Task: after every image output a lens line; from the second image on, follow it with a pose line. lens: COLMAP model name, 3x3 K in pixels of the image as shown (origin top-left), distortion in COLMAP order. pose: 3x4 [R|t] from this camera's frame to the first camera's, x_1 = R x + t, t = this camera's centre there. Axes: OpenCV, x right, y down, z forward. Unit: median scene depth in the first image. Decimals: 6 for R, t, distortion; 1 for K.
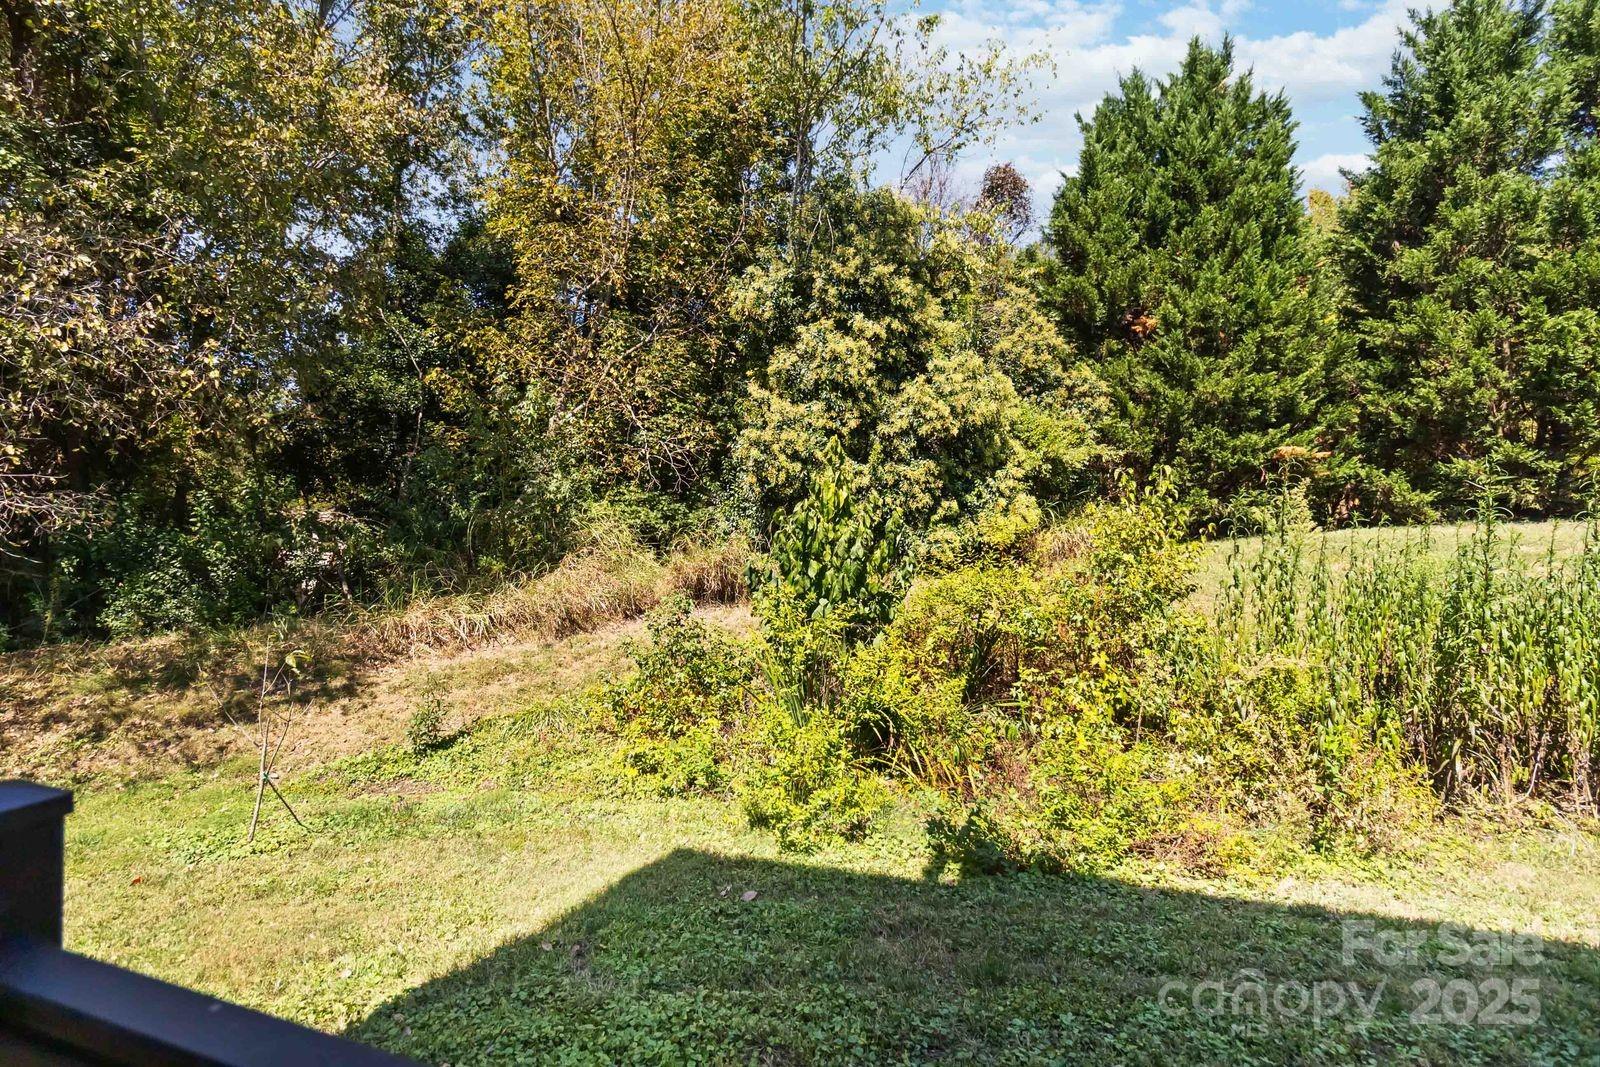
lens RADIAL K [[741.4, 0, 817.9], [0, 741.4, 516.3], [0, 0, 1]] dist [-0.000670, -0.000445]
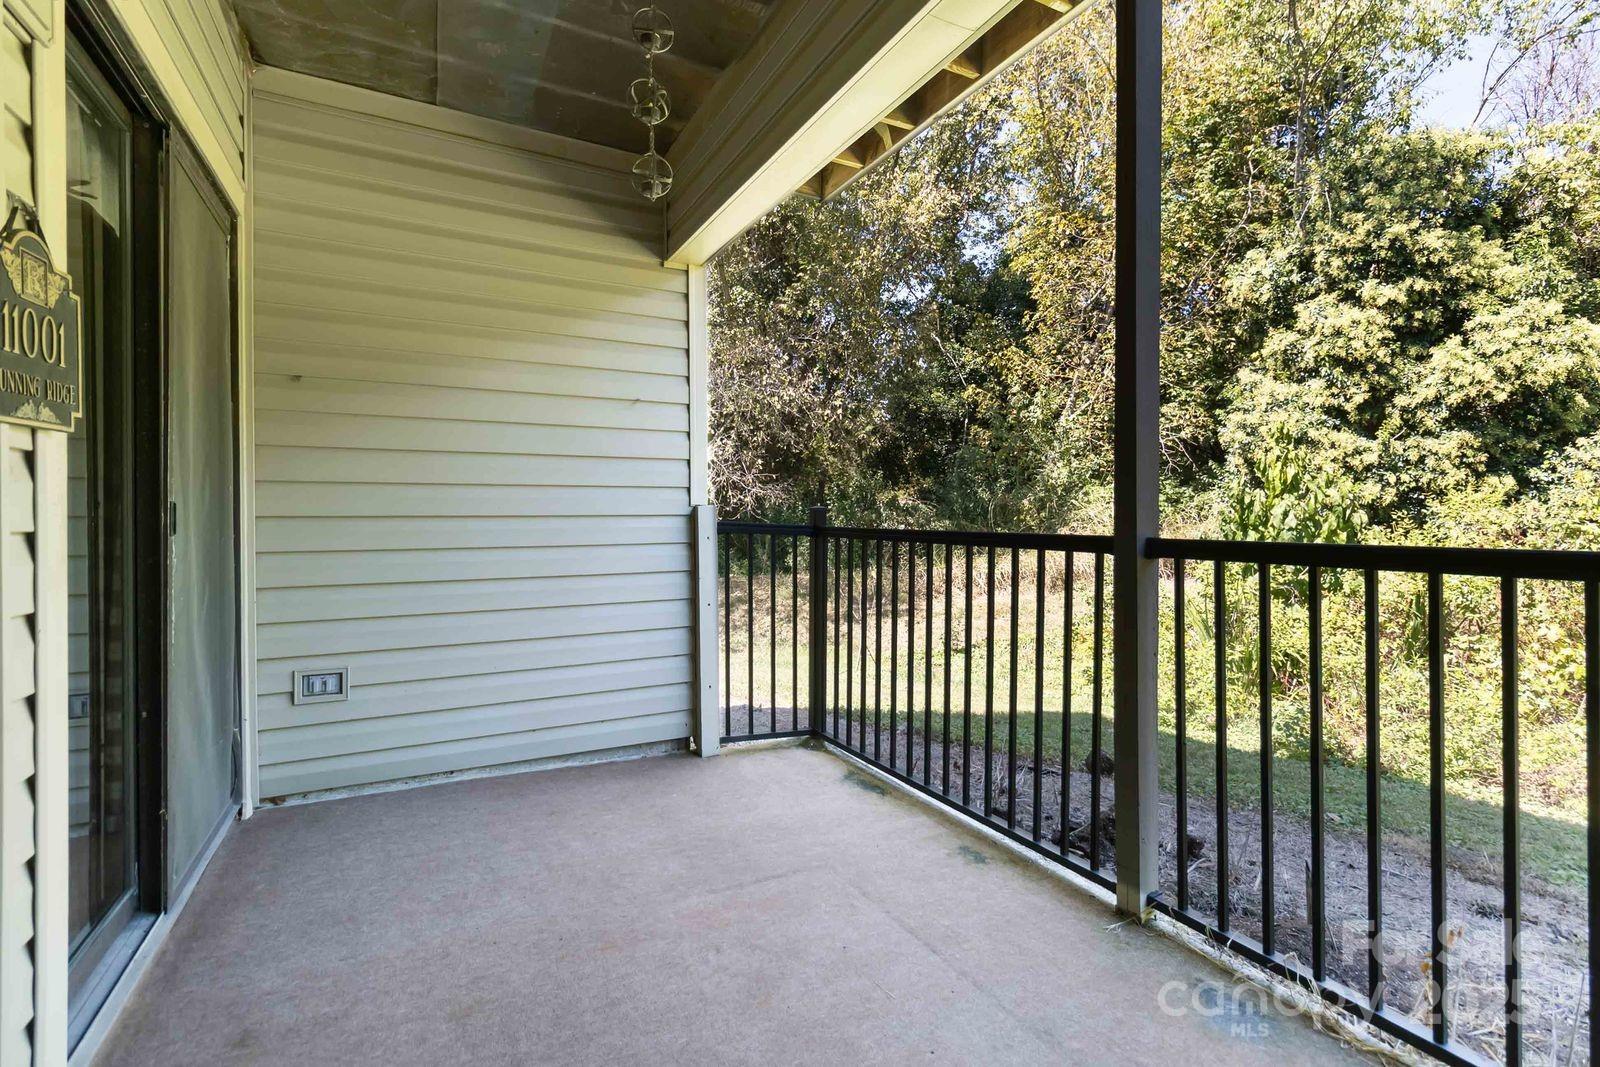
lens RADIAL K [[741.4, 0, 799.5], [0, 741.4, 508.7], [0, 0, 1]] dist [-0.000670, -0.000445]
pose [[0.740424, 0.002293, -0.672136, 0.151295], [-0.000642, 0.999996, 0.002705, 0.014469], [0.672140, -0.001572, 0.740423, -0.186050]]
